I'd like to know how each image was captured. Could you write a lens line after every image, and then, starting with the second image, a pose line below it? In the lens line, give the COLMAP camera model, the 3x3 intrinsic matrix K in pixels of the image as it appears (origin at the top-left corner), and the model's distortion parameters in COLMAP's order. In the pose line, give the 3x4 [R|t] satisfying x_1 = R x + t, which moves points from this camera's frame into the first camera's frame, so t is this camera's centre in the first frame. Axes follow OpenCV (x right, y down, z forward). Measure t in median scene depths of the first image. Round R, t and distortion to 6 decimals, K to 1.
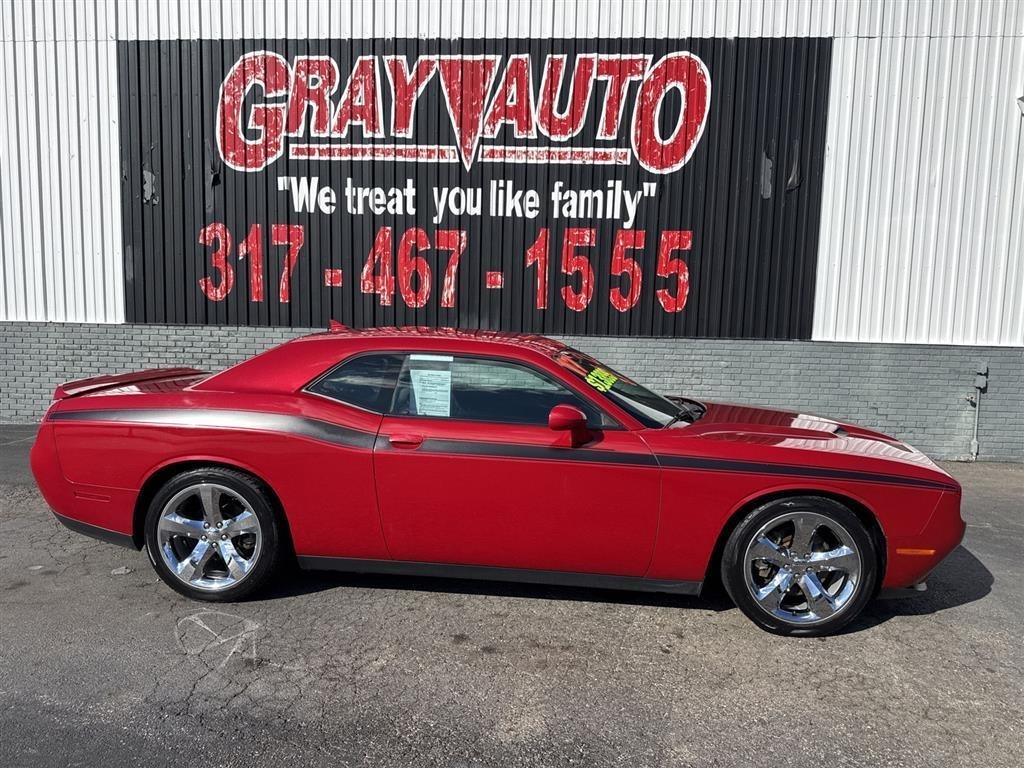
lens RADIAL K [[781.7, 0, 514.3], [0, 781.7, 389.5], [0, 0, 1]] dist [0.184950, -0.396526]
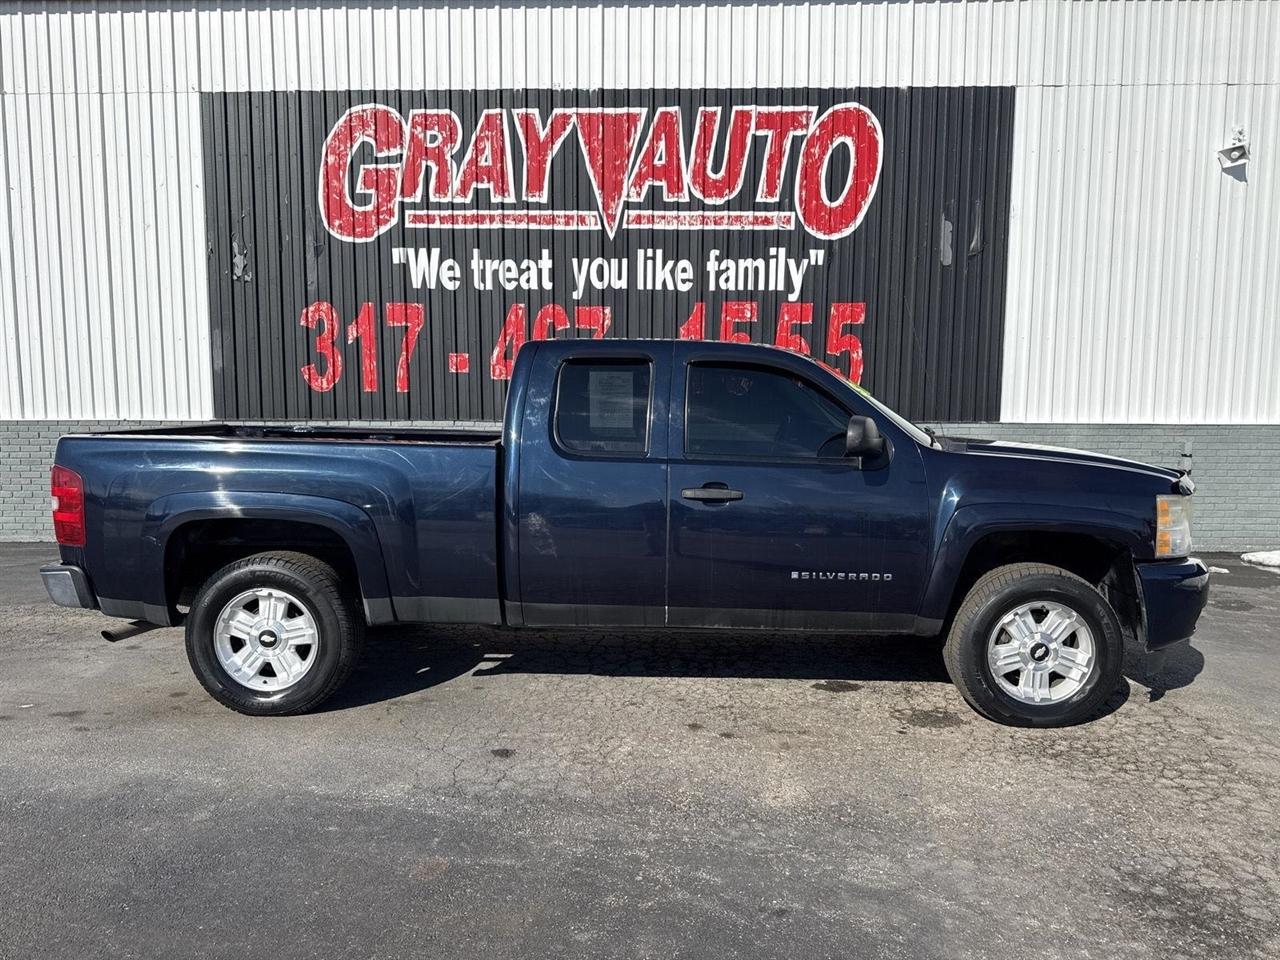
lens RADIAL K [[973.6, 0, 647.0], [0, 973.6, 487.2], [0, 0, 1]] dist [0.251383, -0.613445]
pose [[0.998686, -0.024075, 0.045231, -0.075669], [0.024362, 0.999686, -0.005800, 0.007957], [-0.045077, 0.006895, 0.998960, -0.100754]]
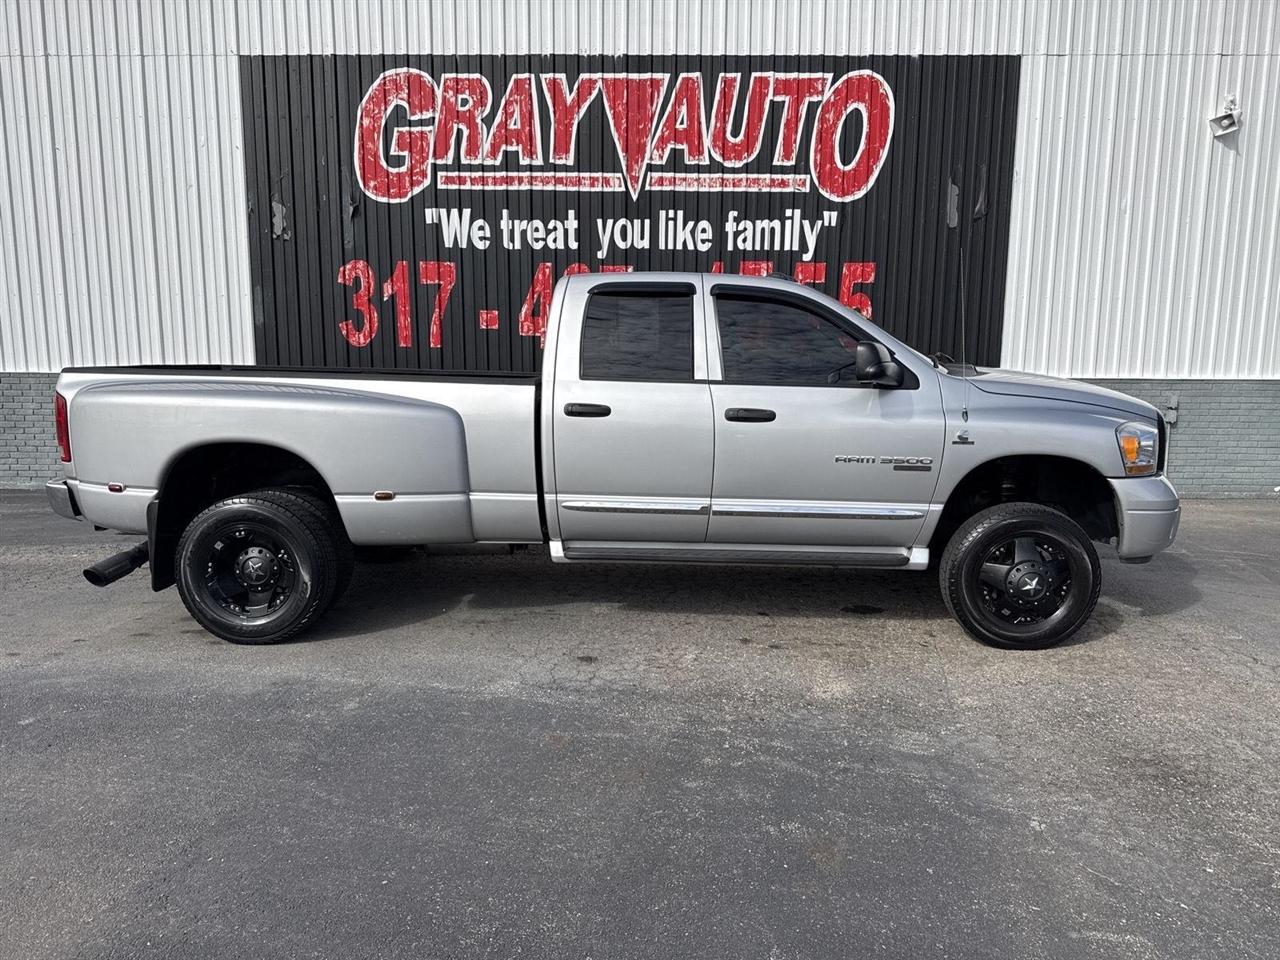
lens RADIAL K [[981.7, 0, 640.8], [0, 981.7, 493.7], [0, 0, 1]] dist [0.211803, -0.473668]
pose [[0.998015, -0.025612, 0.057542, -0.127594], [0.022974, 0.998675, 0.046042, 0.012812], [-0.058645, -0.044629, 0.997281, -0.178043]]
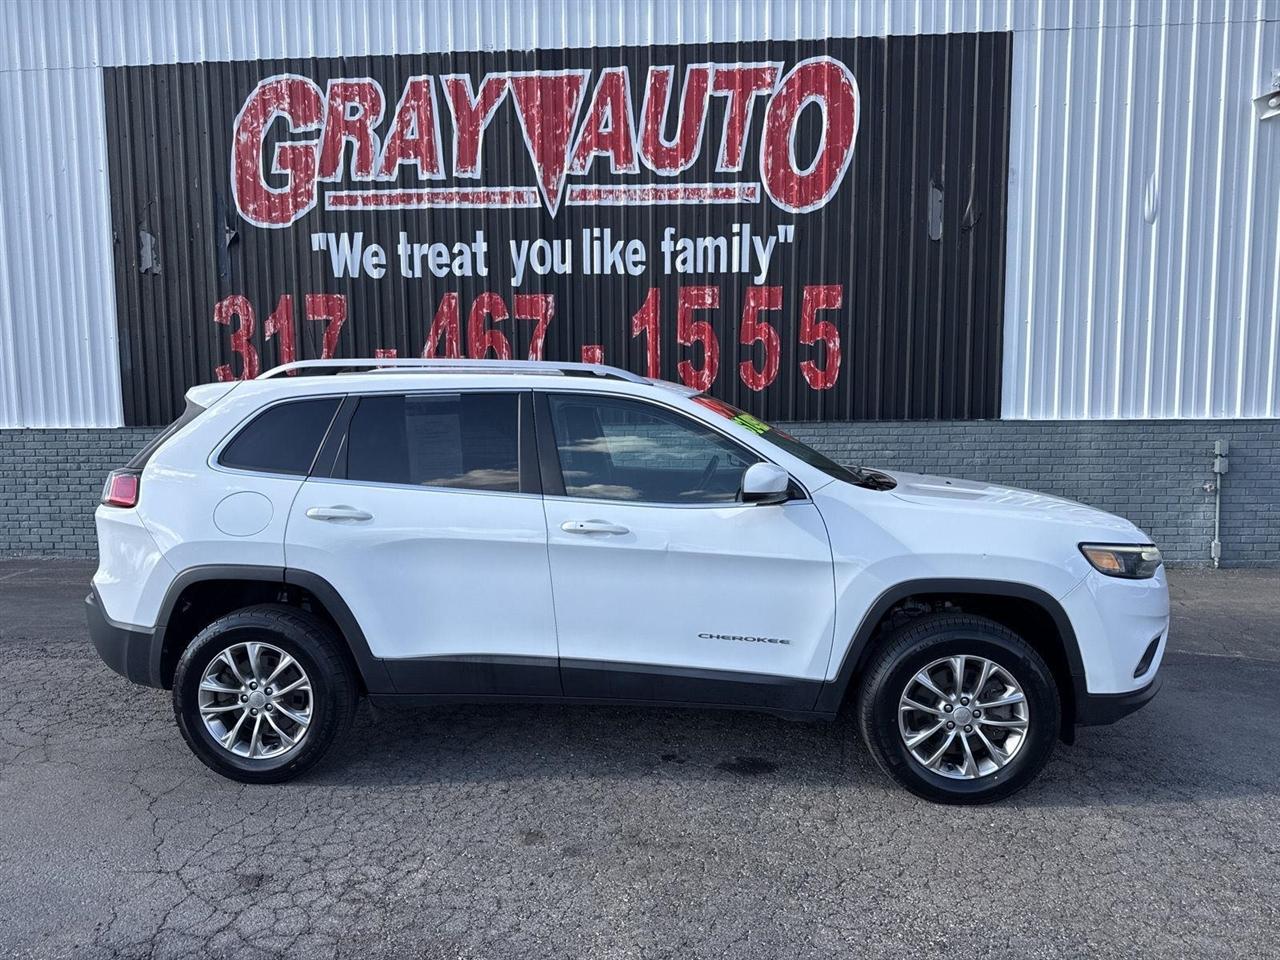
lens RADIAL K [[977.5, 0, 631.2], [0, 977.5, 481.7], [0, 0, 1]] dist [0.181431, -0.376279]
pose [[0.999454, -0.032663, -0.004979, 0.014780], [0.032605, 0.999405, -0.011282, -0.001978], [0.005344, 0.011114, 0.999924, 0.025382]]
